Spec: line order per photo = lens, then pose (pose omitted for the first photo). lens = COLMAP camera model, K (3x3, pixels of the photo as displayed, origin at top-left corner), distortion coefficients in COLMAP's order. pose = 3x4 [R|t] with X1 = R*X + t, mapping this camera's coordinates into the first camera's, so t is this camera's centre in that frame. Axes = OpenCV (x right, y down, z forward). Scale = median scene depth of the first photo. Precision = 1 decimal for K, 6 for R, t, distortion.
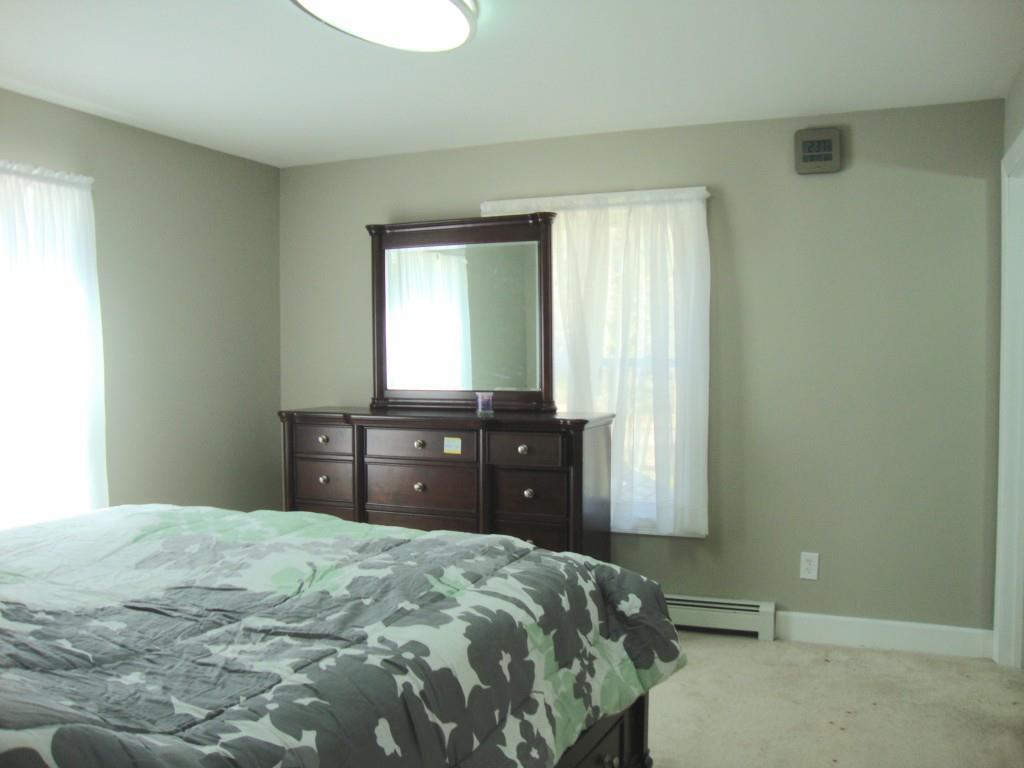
lens RADIAL K [[918.7, 0, 512.1], [0, 918.7, 384.9], [0, 0, 1]] dist [-0.159349, 0.122093]
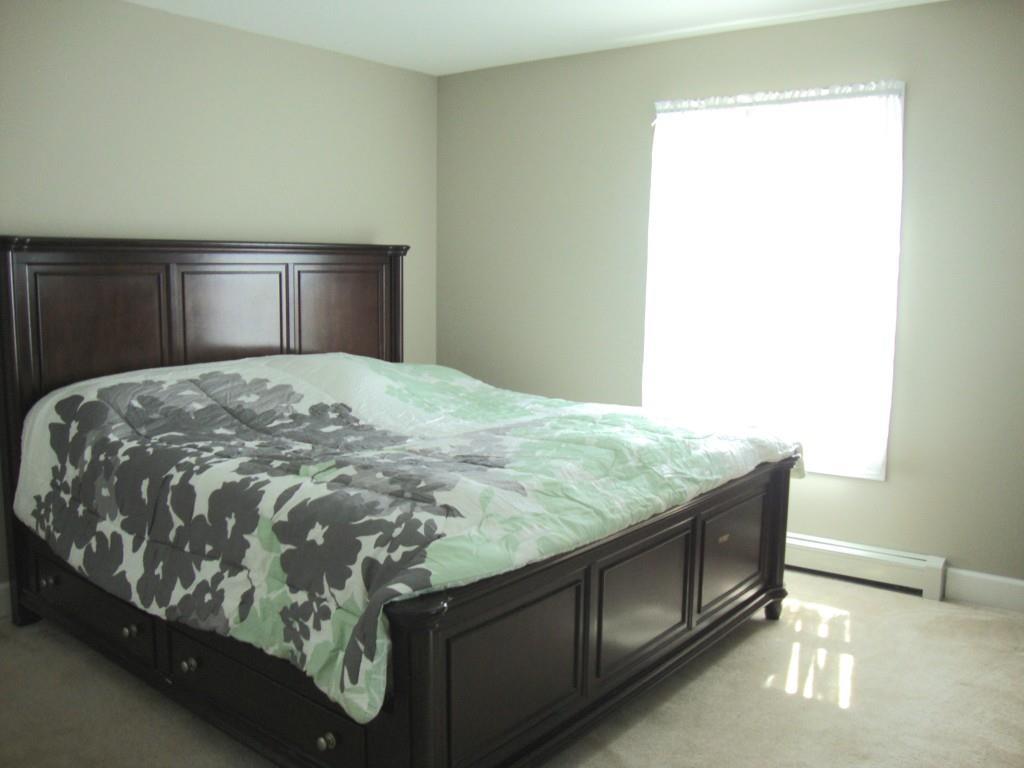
lens RADIAL K [[918.7, 0, 511.4], [0, 918.7, 385.1], [0, 0, 1]] dist [-0.159349, 0.122093]
pose [[-0.261884, 0.122907, -0.957241, 1.049115], [-0.041595, 0.989499, 0.138429, -0.060584], [0.964203, 0.076069, -0.254022, 1.686671]]
